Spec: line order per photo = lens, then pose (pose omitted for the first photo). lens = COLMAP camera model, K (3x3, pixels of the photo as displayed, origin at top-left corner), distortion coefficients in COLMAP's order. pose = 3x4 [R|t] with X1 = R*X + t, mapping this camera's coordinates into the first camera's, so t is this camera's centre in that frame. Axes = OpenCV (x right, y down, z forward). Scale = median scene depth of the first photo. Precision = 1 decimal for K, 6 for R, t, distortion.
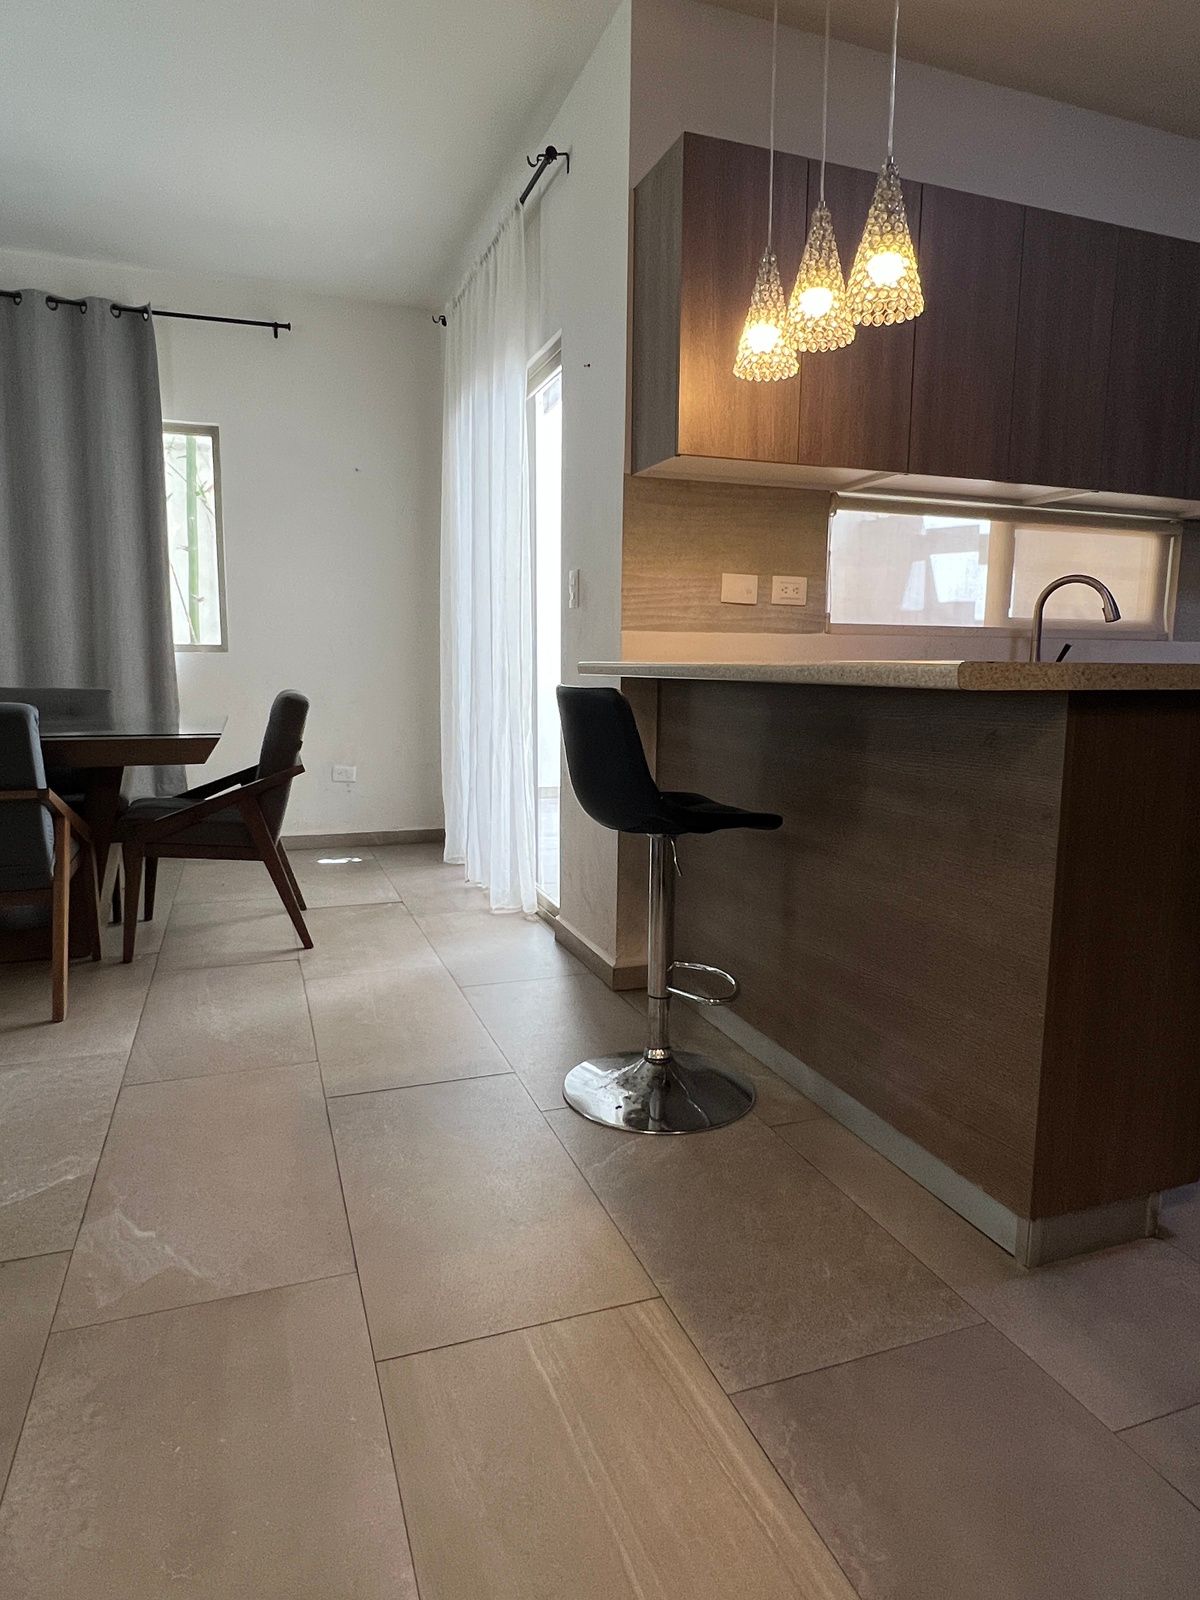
lens RADIAL K [[972.0, 0, 596.8], [0, 972.0, 798.2], [0, 0, 1]] dist [0.003256, 0.000591]
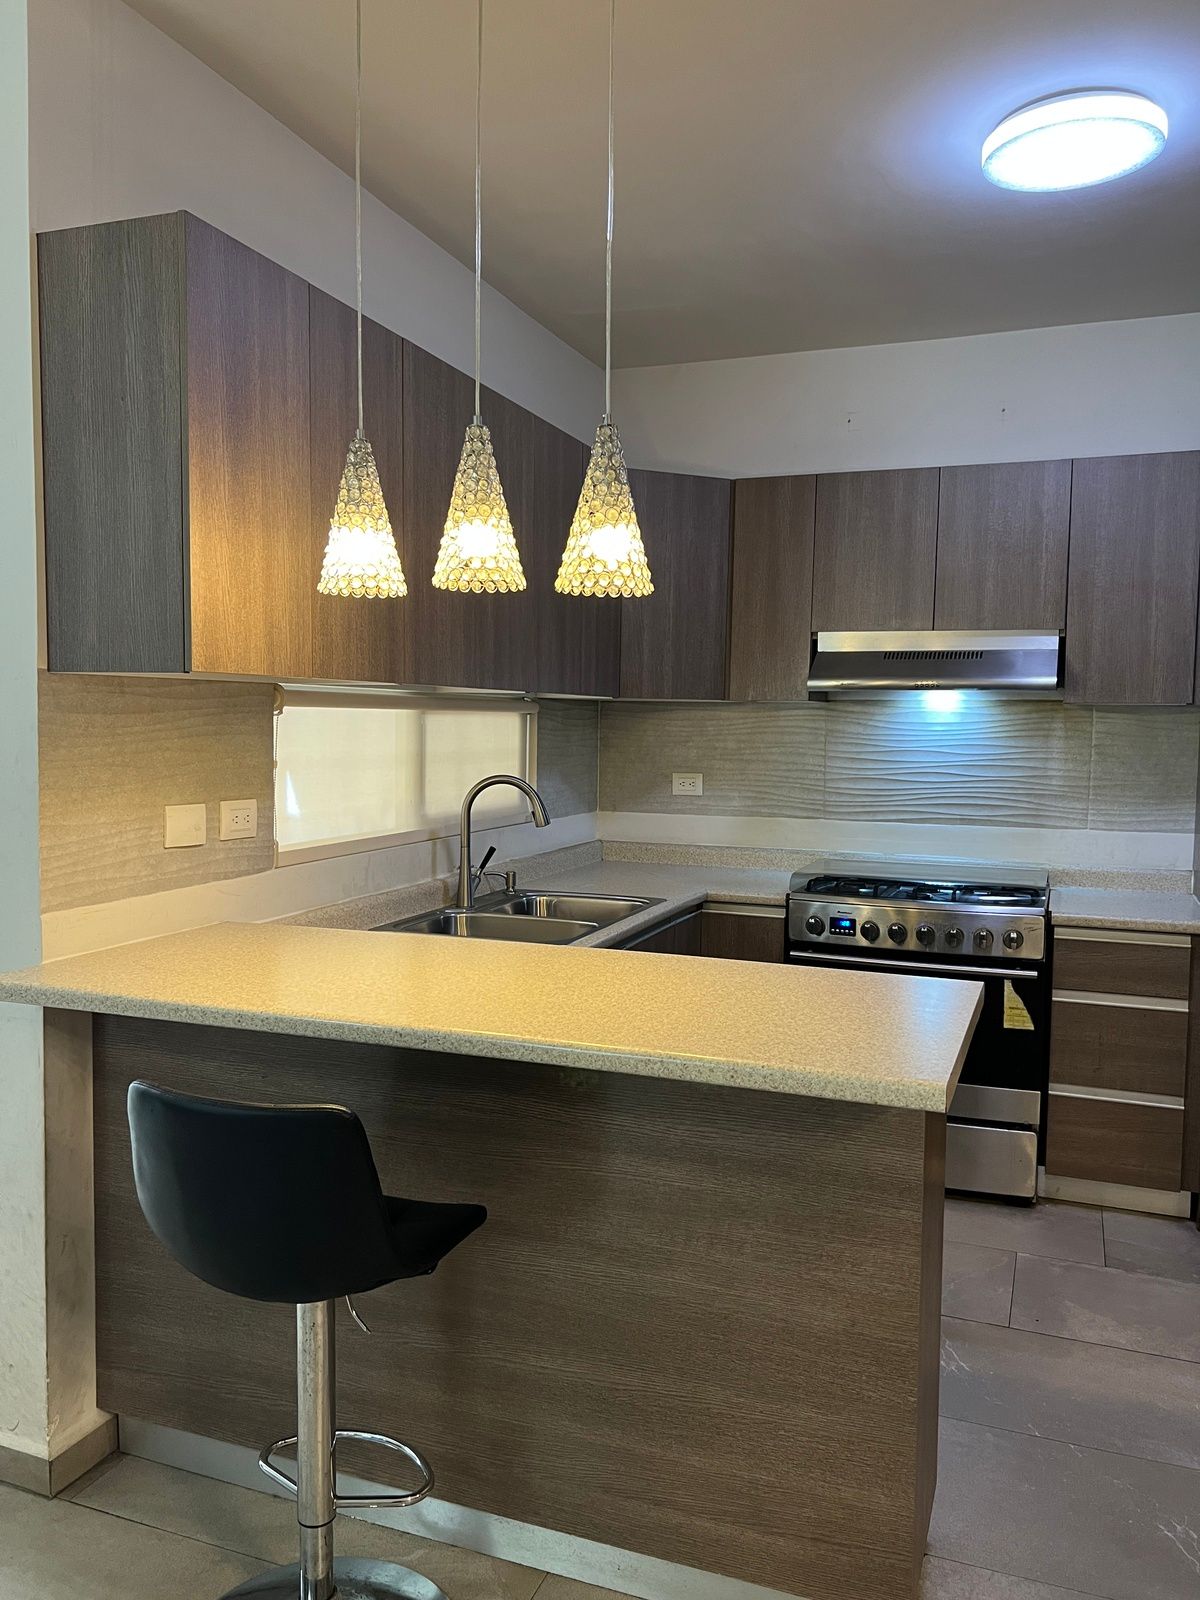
lens RADIAL K [[1217.3, 0, 601.2], [0, 1217.3, 799.2], [0, 0, 1]] dist [0.026885, -0.017094]
pose [[0.656069, -0.053729, 0.752786, -0.322269], [0.101748, 0.994653, -0.017685, -0.194811], [-0.747810, 0.088197, 0.658028, 0.213215]]
